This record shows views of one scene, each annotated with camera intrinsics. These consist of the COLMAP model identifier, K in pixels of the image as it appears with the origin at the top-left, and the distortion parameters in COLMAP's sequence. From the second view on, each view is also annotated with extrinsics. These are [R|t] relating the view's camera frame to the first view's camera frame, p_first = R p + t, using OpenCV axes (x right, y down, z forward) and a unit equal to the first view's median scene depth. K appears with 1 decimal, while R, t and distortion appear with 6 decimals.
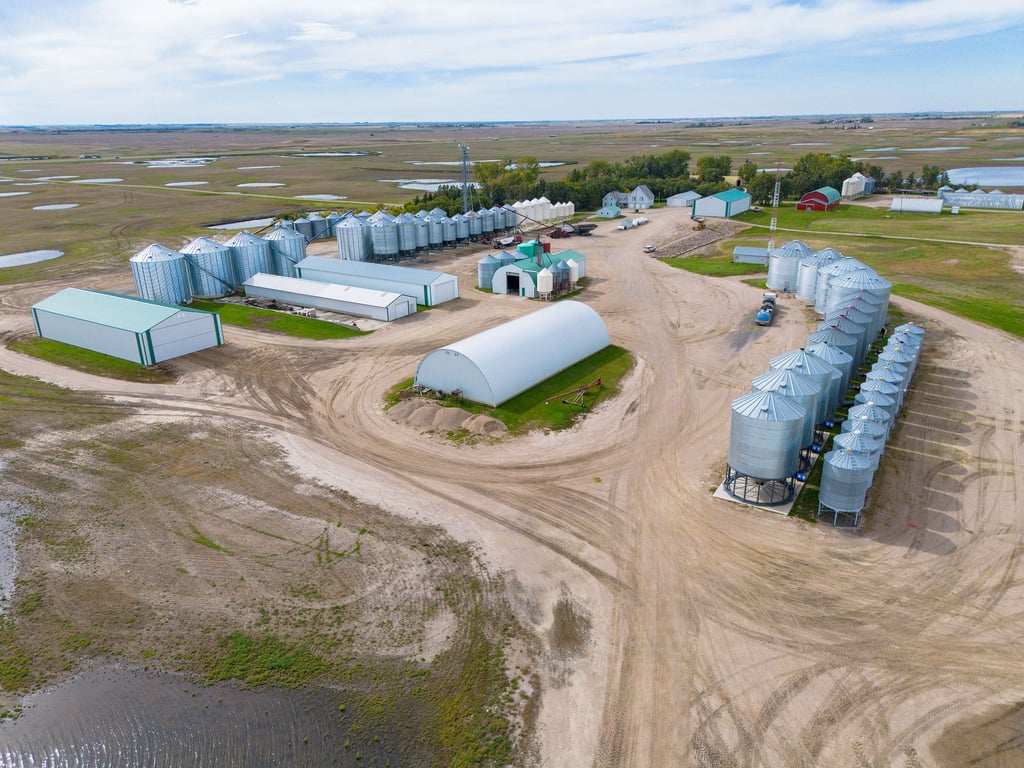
lens RADIAL K [[716.8, 0, 512.0], [0, 716.8, 384.0], [0, 0, 1]] dist [0.074971, -0.063324]
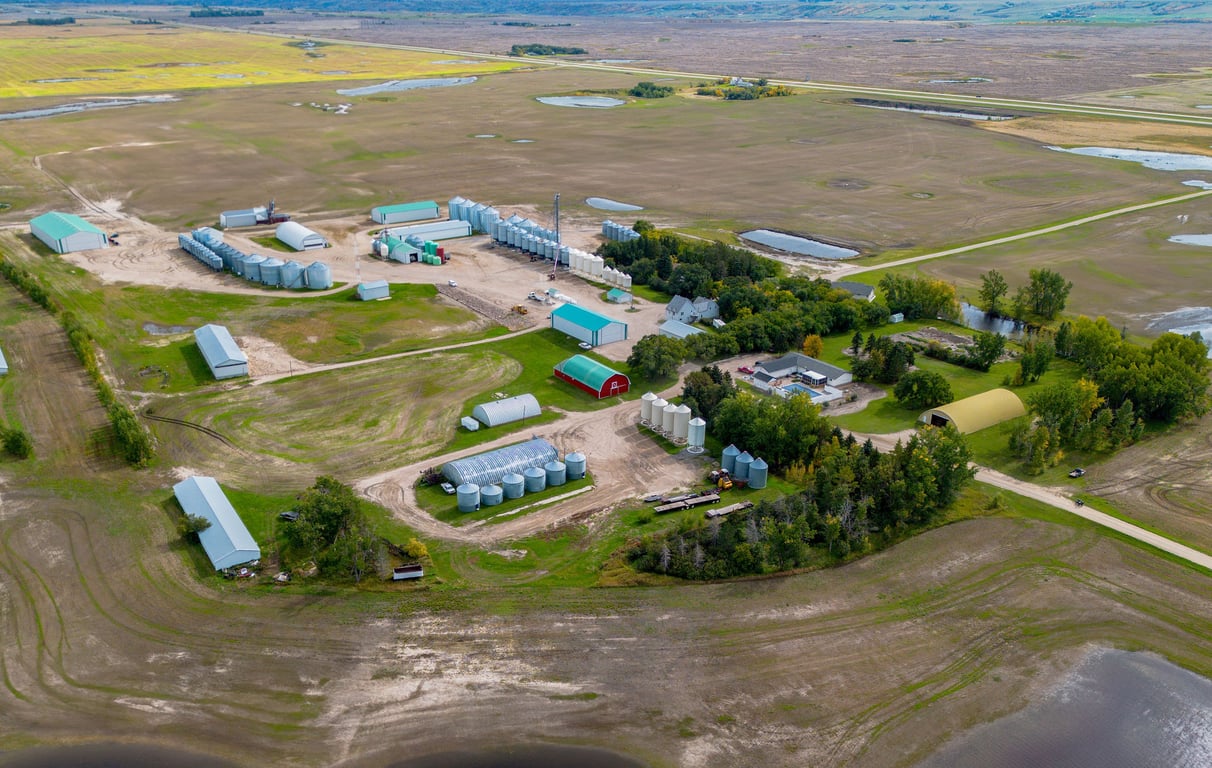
lens RADIAL K [[1064.0, 0, 606.0], [0, 1064.0, 384.0], [0, 0, 1]] dist [0.000977, 0.000941]
pose [[-0.356118, 0.341494, -0.869805, 3.830072], [-0.324991, 0.827457, 0.457926, -2.095029], [0.876106, 0.445755, -0.183690, 3.328501]]
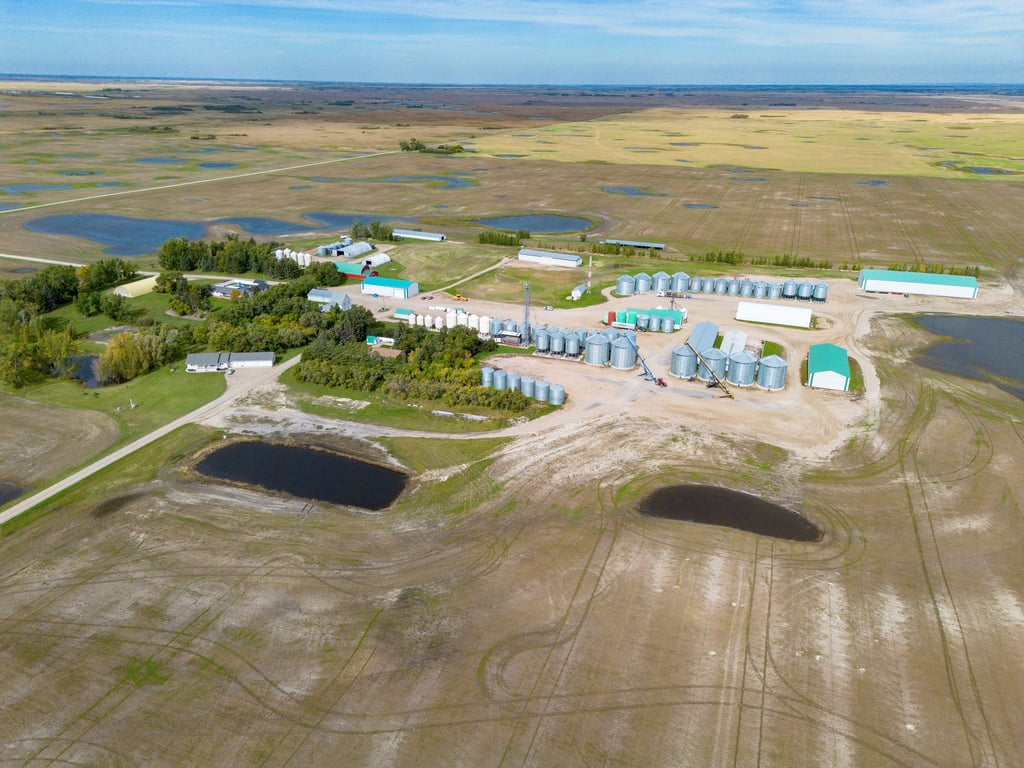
lens RADIAL K [[716.8, 0, 512.0], [0, 716.8, 384.0], [0, 0, 1]] dist [0.074971, -0.063324]
pose [[-0.211758, -0.366457, 0.906018, -2.767436], [0.332750, 0.844621, 0.419395, -1.522685], [-0.918932, 0.390288, -0.056917, 2.380829]]
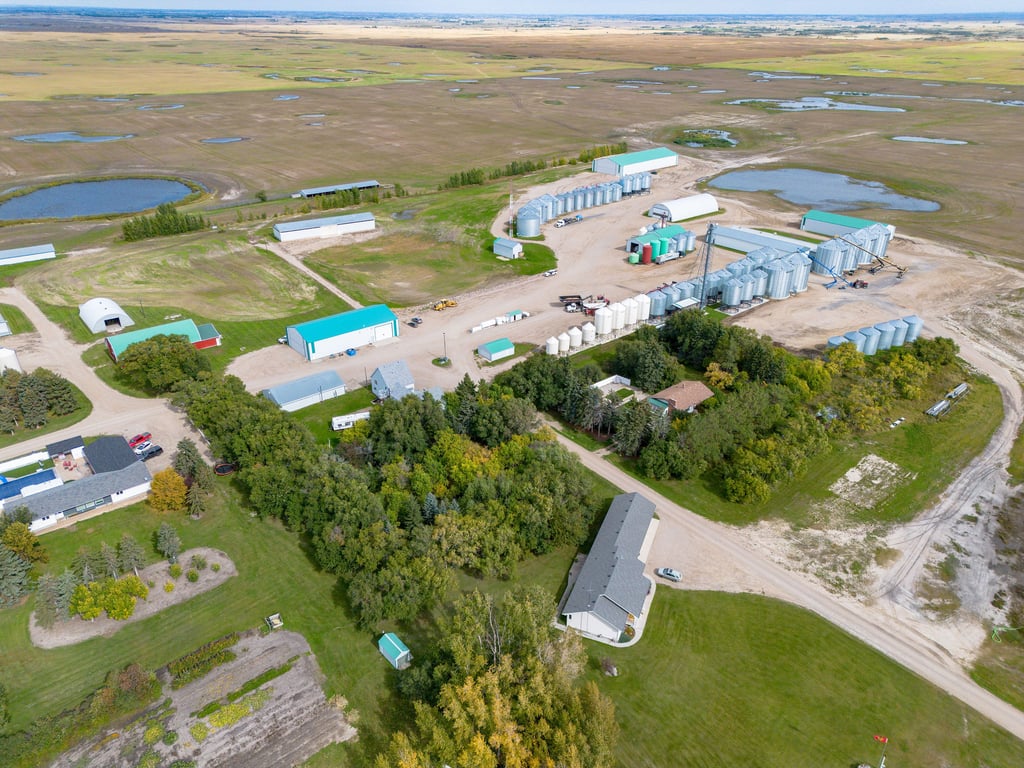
lens RADIAL K [[716.8, 0, 512.0], [0, 716.8, 384.0], [0, 0, 1]] dist [0.074971, -0.063324]
pose [[-0.959553, -0.119484, 0.254916, -0.162876], [0.106230, 0.684868, 0.720882, -1.839888], [-0.260718, 0.718804, -0.644474, 3.732412]]
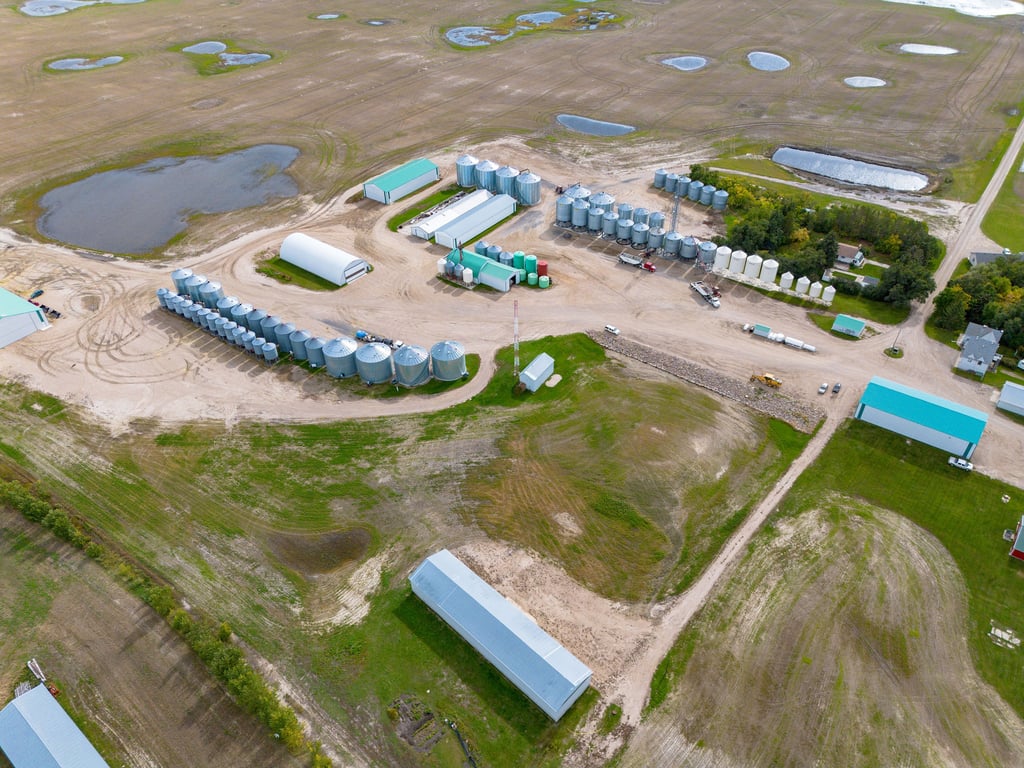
lens RADIAL K [[716.8, 0, 512.0], [0, 716.8, 384.0], [0, 0, 1]] dist [0.074971, -0.063324]
pose [[-0.051902, 0.640385, -0.766298, 2.088211], [-0.332898, 0.712350, 0.617848, -1.443140], [0.941534, 0.287167, 0.176210, 1.296074]]
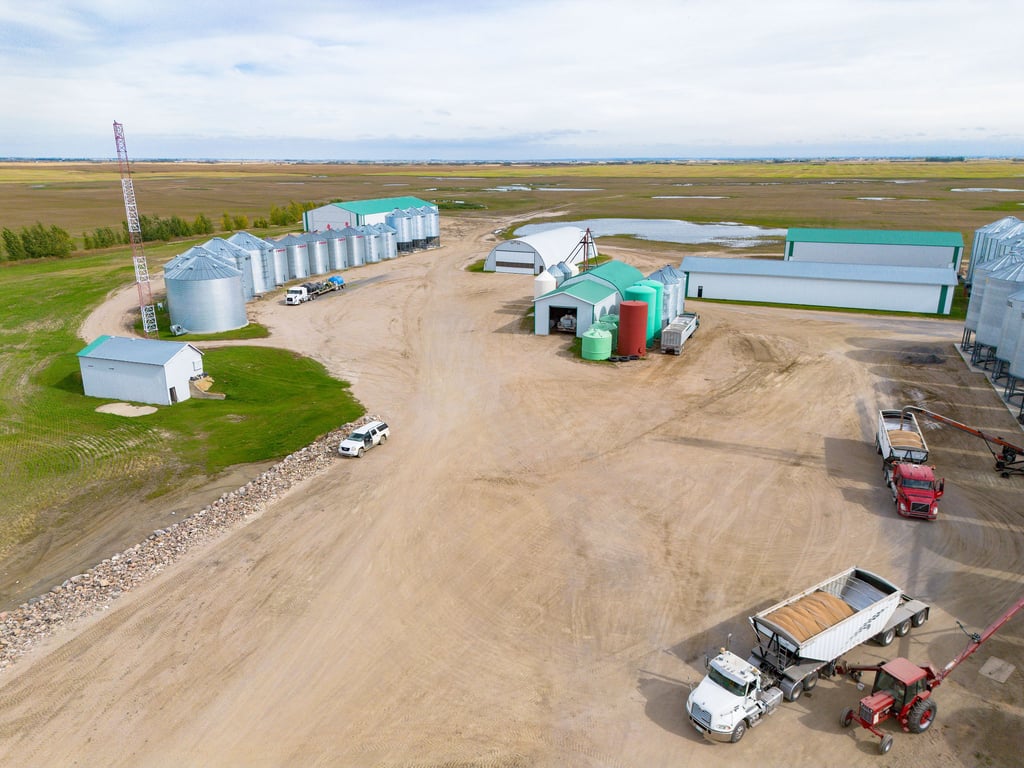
lens RADIAL K [[716.8, 0, 512.0], [0, 716.8, 384.0], [0, 0, 1]] dist [0.074971, -0.063324]
pose [[-0.983472, 0.067443, -0.168032, 0.343623], [-0.049060, 0.794062, 0.605854, -0.731556], [0.174288, 0.604083, -0.777629, 2.318312]]
